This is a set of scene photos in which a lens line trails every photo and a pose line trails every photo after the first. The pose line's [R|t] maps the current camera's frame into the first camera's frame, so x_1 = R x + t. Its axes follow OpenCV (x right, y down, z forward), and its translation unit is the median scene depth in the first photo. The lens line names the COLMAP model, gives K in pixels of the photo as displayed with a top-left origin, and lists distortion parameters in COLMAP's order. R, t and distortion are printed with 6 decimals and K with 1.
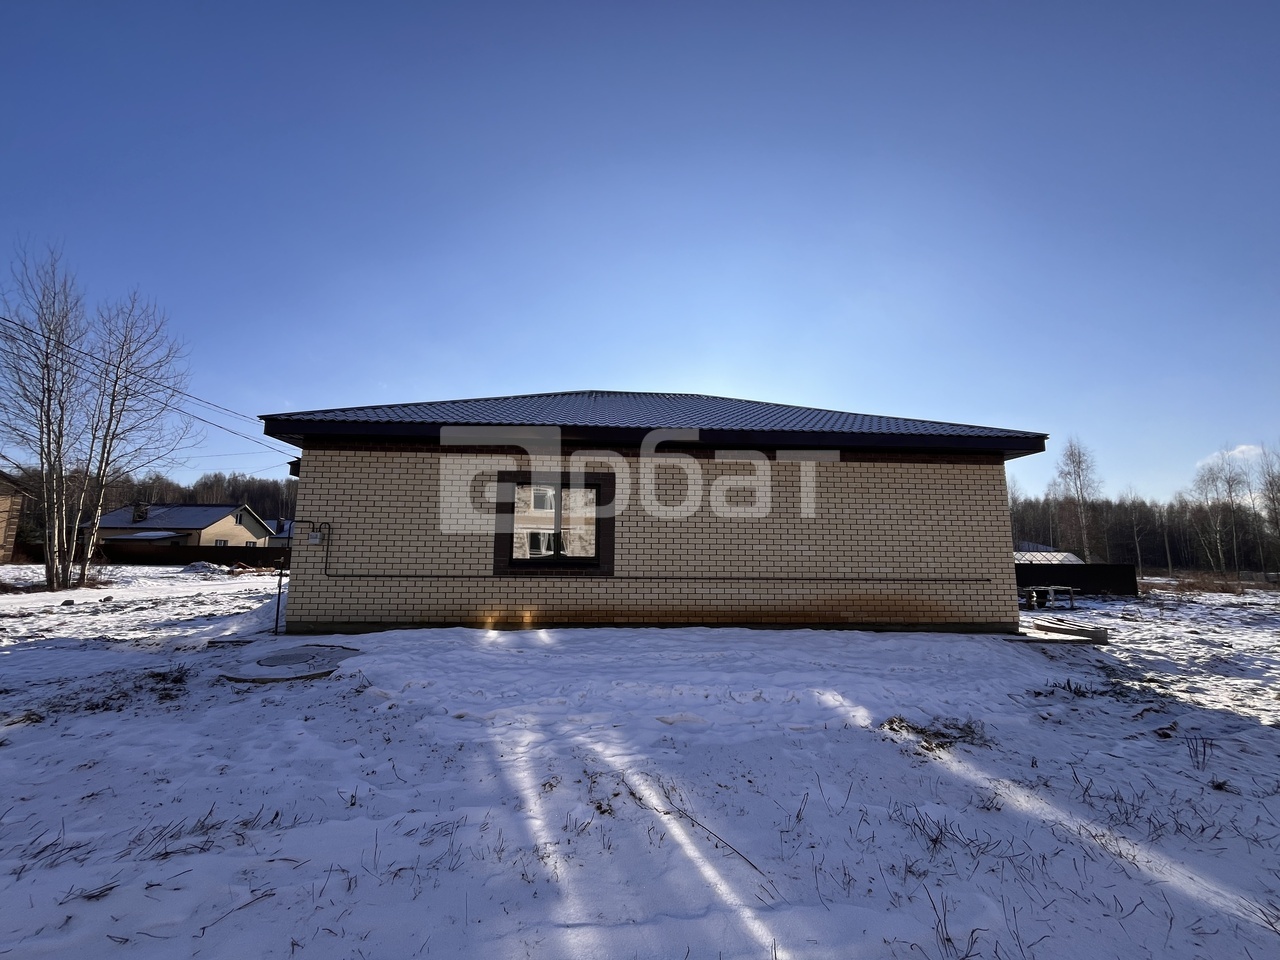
lens RADIAL K [[518.2, 0, 634.9], [0, 518.2, 484.9], [0, 0, 1]] dist [-0.001350, -0.000943]
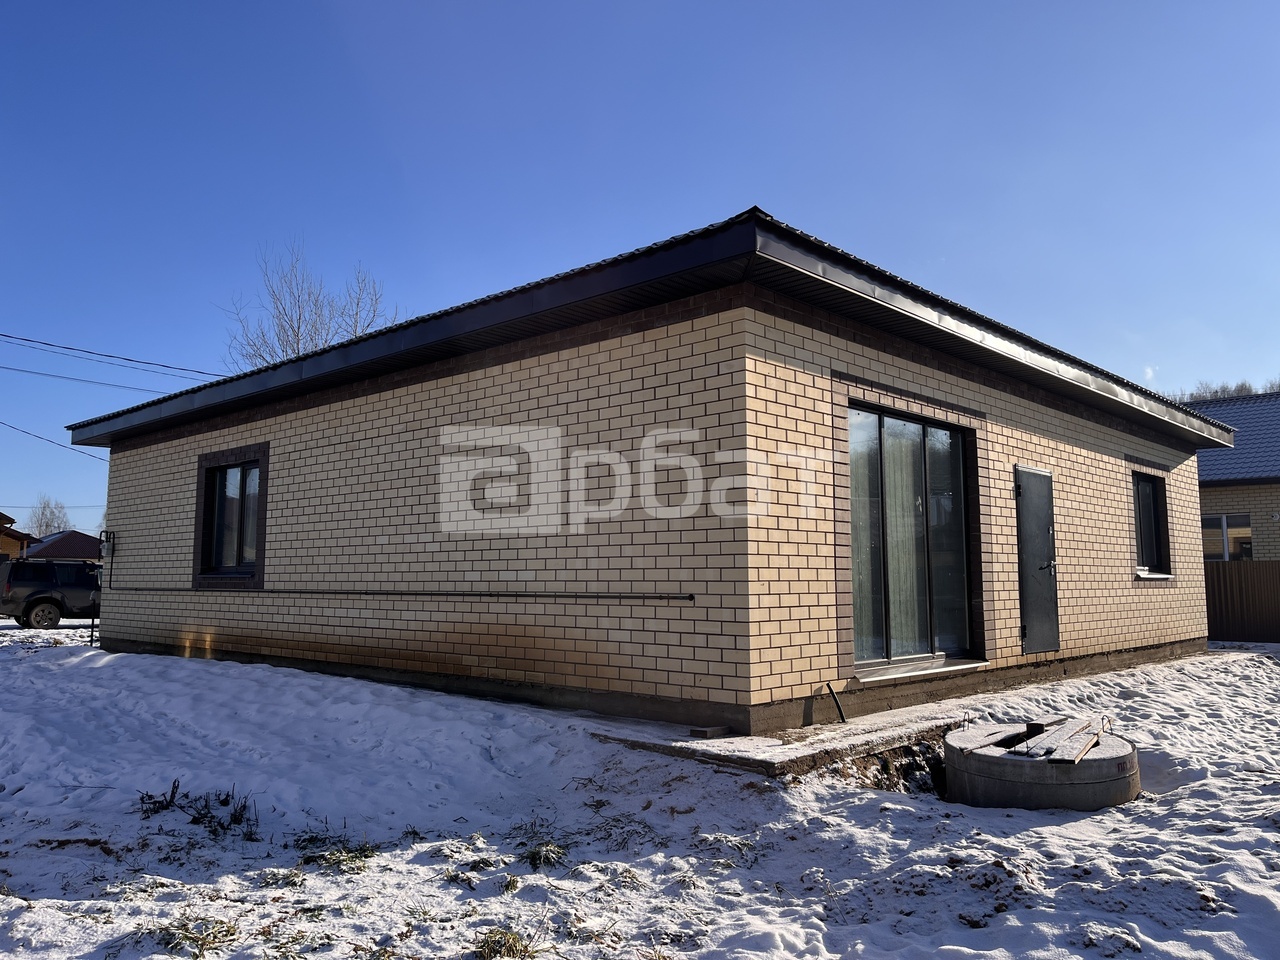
lens RADIAL K [[969.6, 0, 646.8], [0, 969.6, 476.9], [0, 0, 1]] dist [0.071066, -0.099443]
pose [[0.683945, -0.084417, -0.724633, 1.244858], [0.113518, 0.993499, -0.008596, 0.092839], [0.720647, -0.076379, 0.689082, 0.458535]]
